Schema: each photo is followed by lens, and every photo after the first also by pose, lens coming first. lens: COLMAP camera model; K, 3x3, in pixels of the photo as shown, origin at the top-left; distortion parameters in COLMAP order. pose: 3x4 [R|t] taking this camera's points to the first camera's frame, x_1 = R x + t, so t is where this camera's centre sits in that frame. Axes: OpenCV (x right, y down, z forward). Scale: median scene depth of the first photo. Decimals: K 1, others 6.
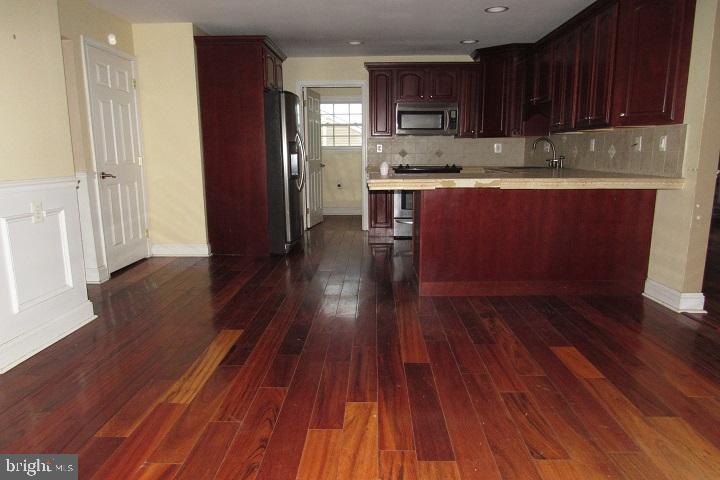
lens RADIAL K [[517.4, 0, 356.9], [0, 517.4, 260.4], [0, 0, 1]] dist [-0.010582, -0.008417]
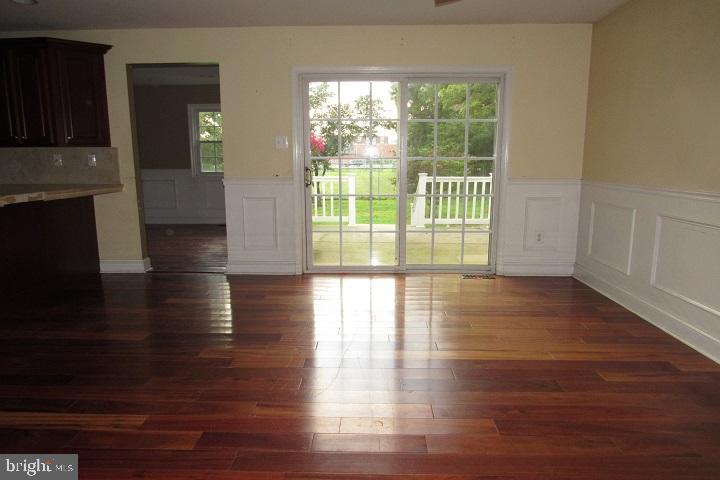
lens RADIAL K [[517.4, 0, 354.6], [0, 517.4, 240.7], [0, 0, 1]] dist [-0.010582, -0.008417]
pose [[0.011343, -0.152742, 0.988201, -0.822991], [0.199708, 0.968700, 0.147435, -0.084719], [-0.979790, 0.195679, 0.041492, 0.311398]]
